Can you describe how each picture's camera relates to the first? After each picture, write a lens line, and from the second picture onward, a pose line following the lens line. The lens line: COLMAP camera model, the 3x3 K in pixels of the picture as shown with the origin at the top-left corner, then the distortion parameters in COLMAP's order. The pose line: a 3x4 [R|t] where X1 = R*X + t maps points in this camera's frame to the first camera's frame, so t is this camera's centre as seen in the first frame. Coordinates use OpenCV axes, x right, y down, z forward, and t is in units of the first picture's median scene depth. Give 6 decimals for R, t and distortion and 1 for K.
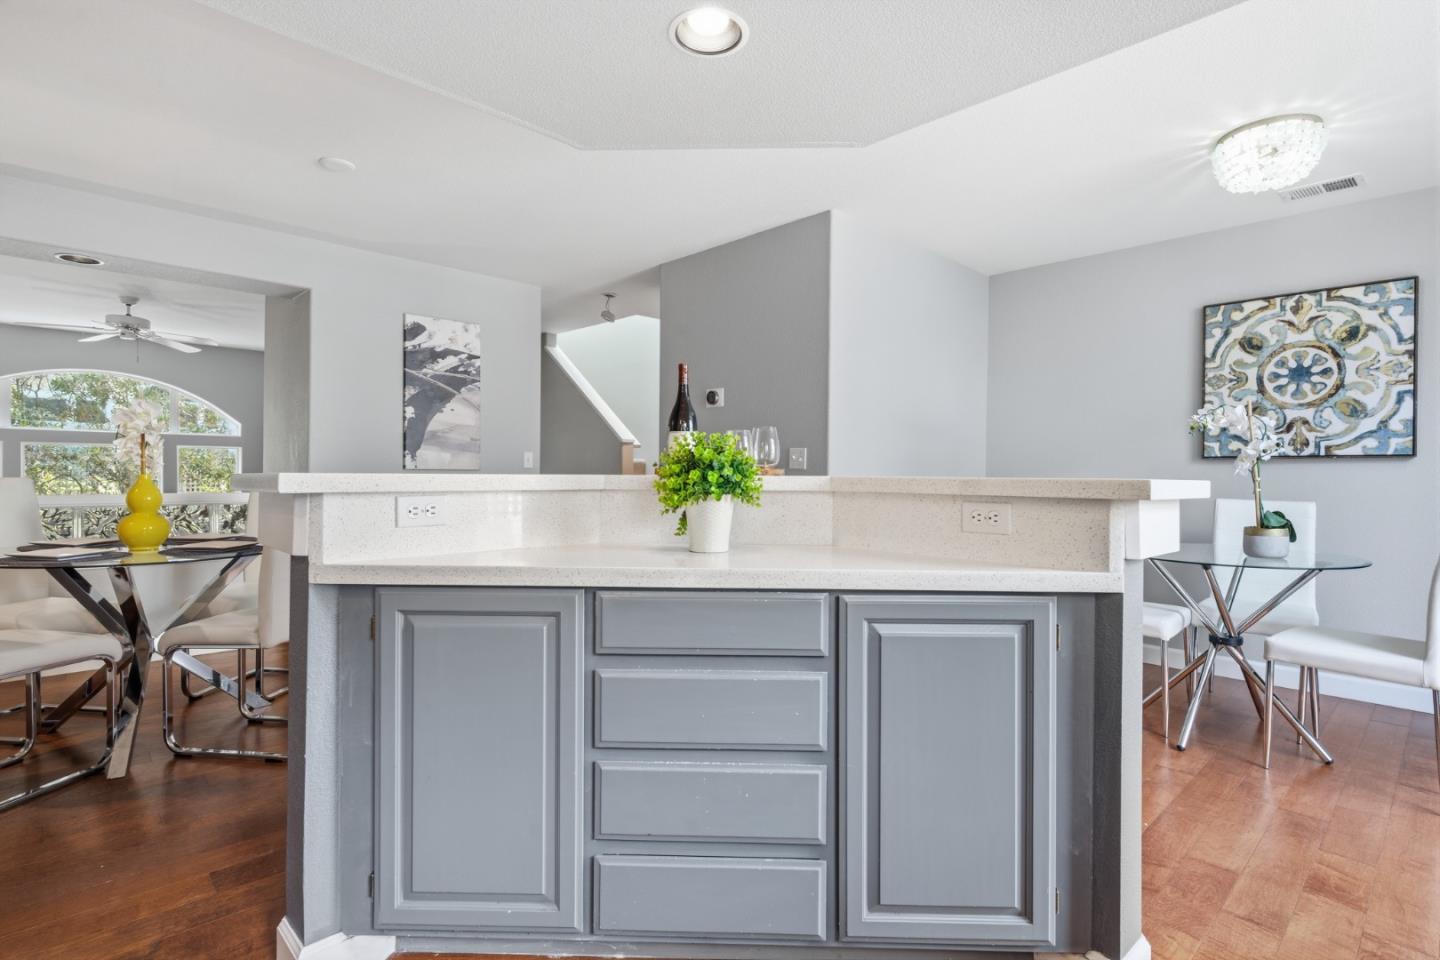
lens RADIAL K [[724.0, 0, 720.5], [0, 724.0, 505.2], [0, 0, 1]] dist [0.000364, -0.000323]
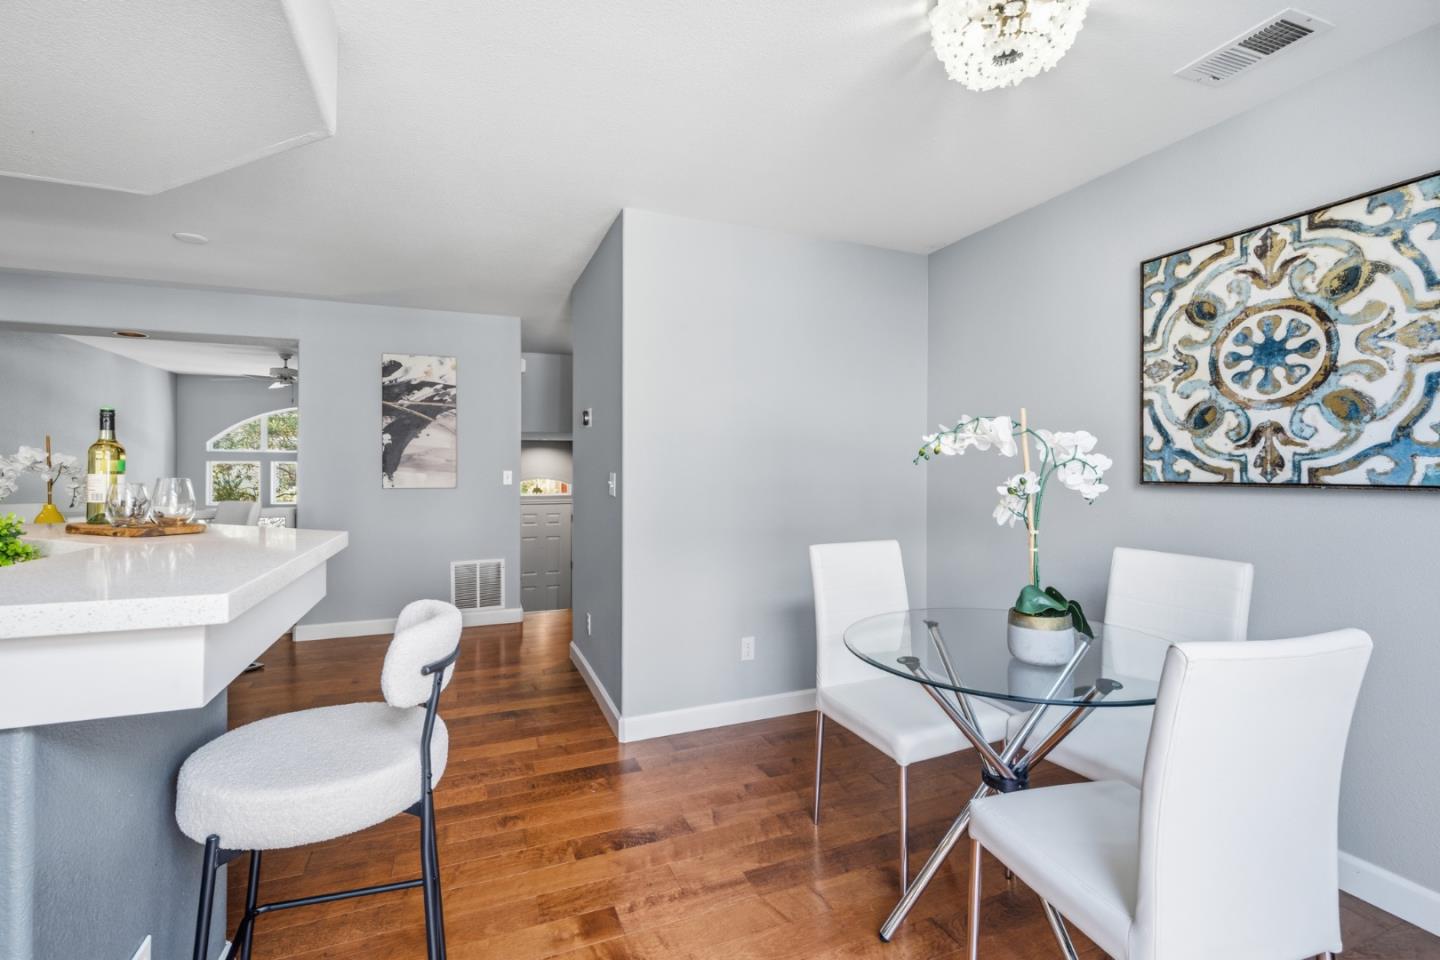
lens RADIAL K [[657.2, 0, 721.4], [0, 657.2, 484.5], [0, 0, 1]] dist [-0.000861, 0.000049]
pose [[0.928522, 0.000919, -0.371276, 0.567993], [-0.008878, 0.999766, -0.019728, -0.051689], [0.371171, 0.021614, 0.928313, 0.298189]]
